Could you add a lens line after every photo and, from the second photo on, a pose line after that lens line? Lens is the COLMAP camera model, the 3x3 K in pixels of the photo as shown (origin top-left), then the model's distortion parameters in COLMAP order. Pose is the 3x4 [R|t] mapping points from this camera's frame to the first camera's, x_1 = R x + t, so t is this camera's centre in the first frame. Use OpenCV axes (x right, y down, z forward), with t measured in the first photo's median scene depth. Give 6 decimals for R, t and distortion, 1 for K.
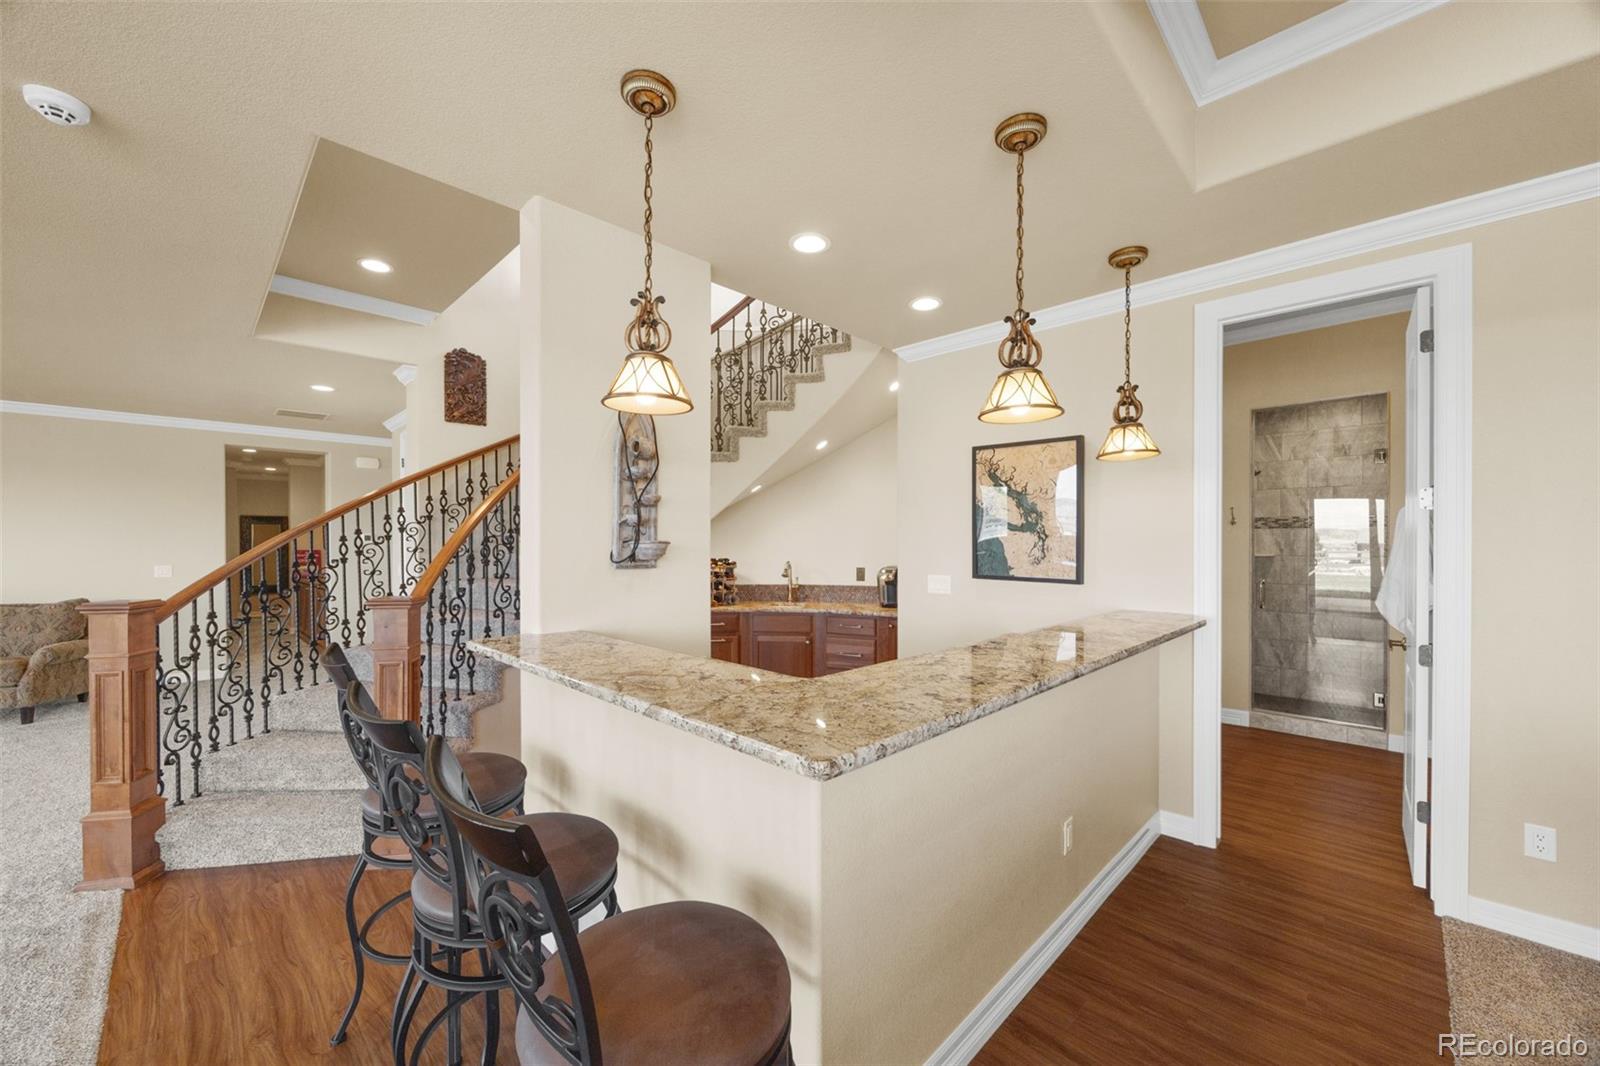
lens RADIAL K [[609.5, 0, 802.9], [0, 609.5, 538.4], [0, 0, 1]] dist [0.002418, 0.000182]
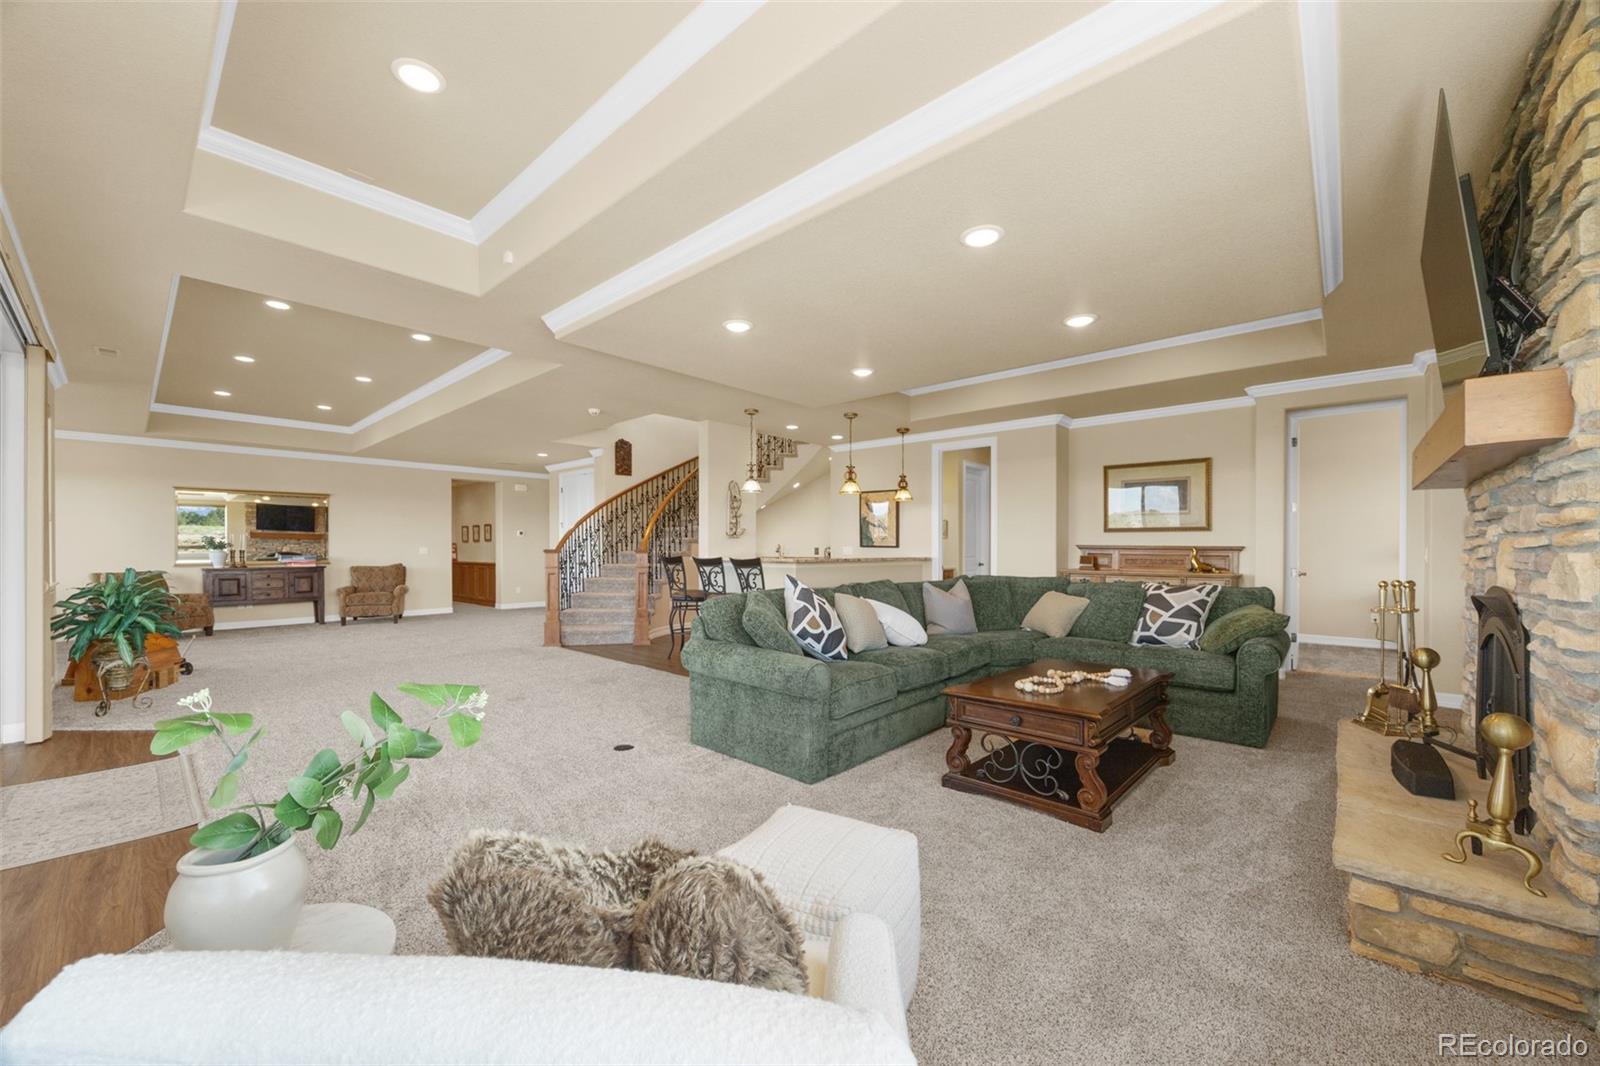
lens RADIAL K [[609.5, 0, 802.9], [0, 609.5, 538.4], [0, 0, 1]] dist [0.002418, 0.000182]
pose [[0.999239, 0.001493, 0.038984, -0.027233], [-0.001166, 0.999964, -0.008405, 0.040756], [-0.038995, 0.008353, 0.999204, -1.073263]]
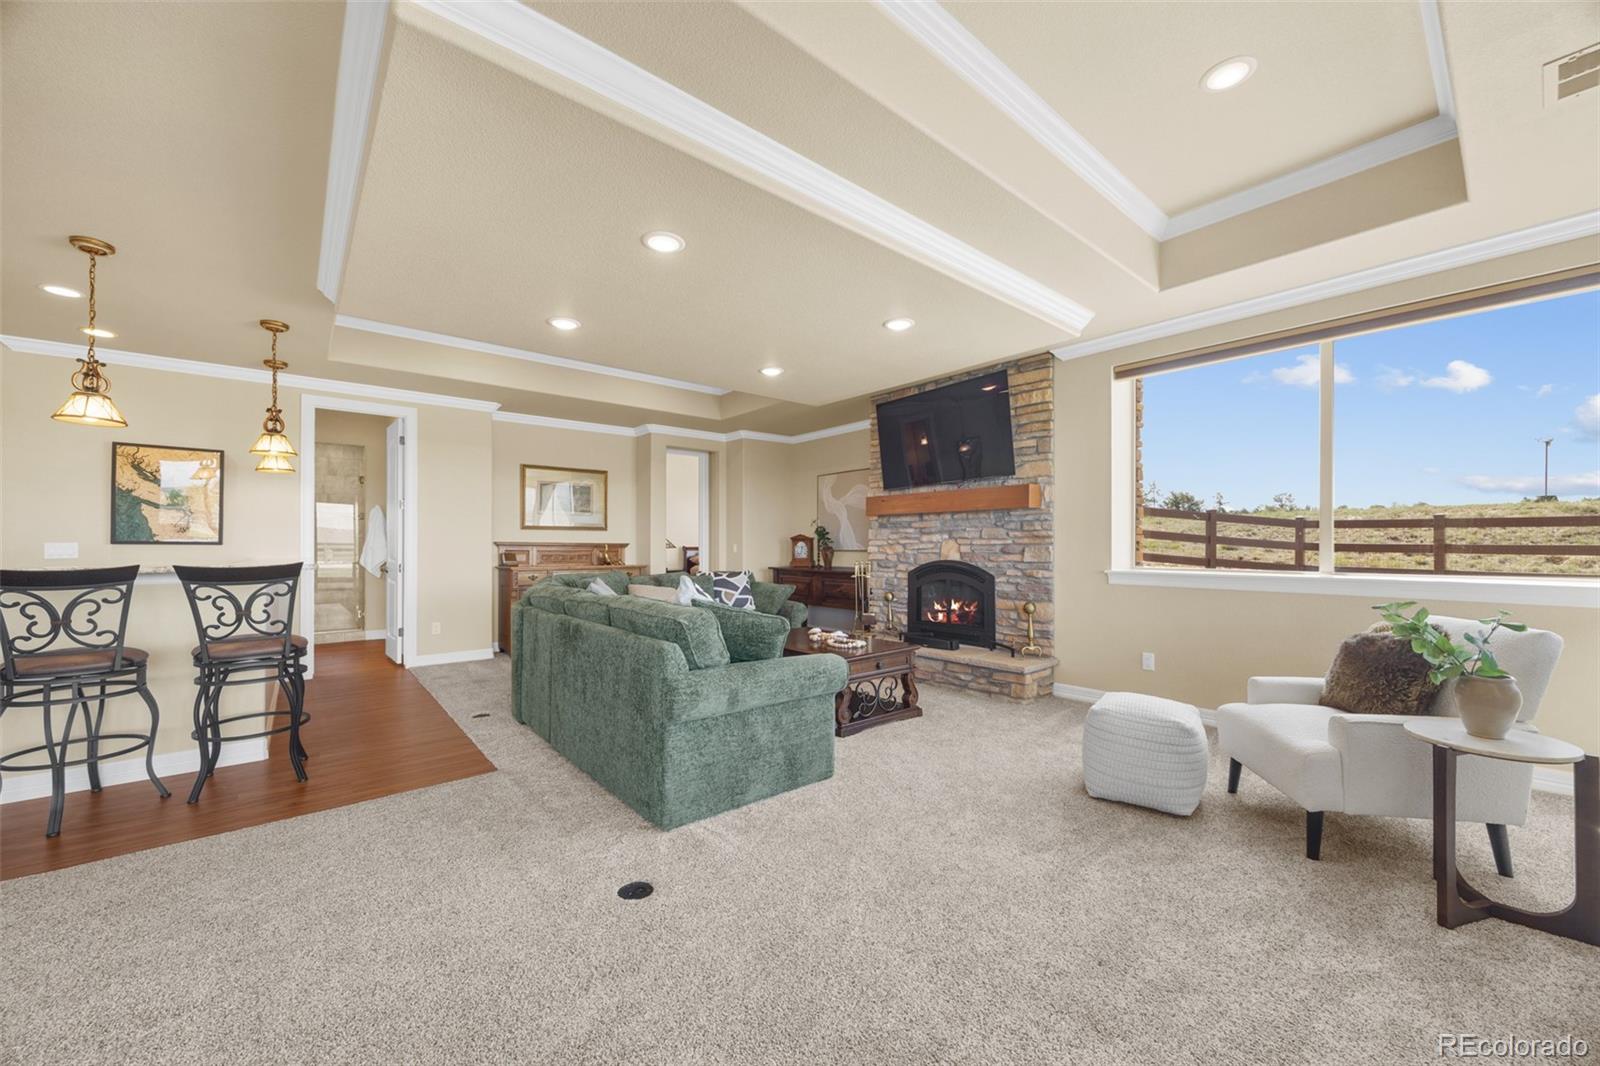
lens RADIAL K [[609.5, 0, 802.9], [0, 609.5, 538.4], [0, 0, 1]] dist [0.002418, 0.000182]
pose [[0.107081, 0.011927, 0.994179, -0.658936], [-0.004510, 0.999924, -0.011510, 0.048404], [-0.994240, -0.003251, 0.107127, -0.456568]]
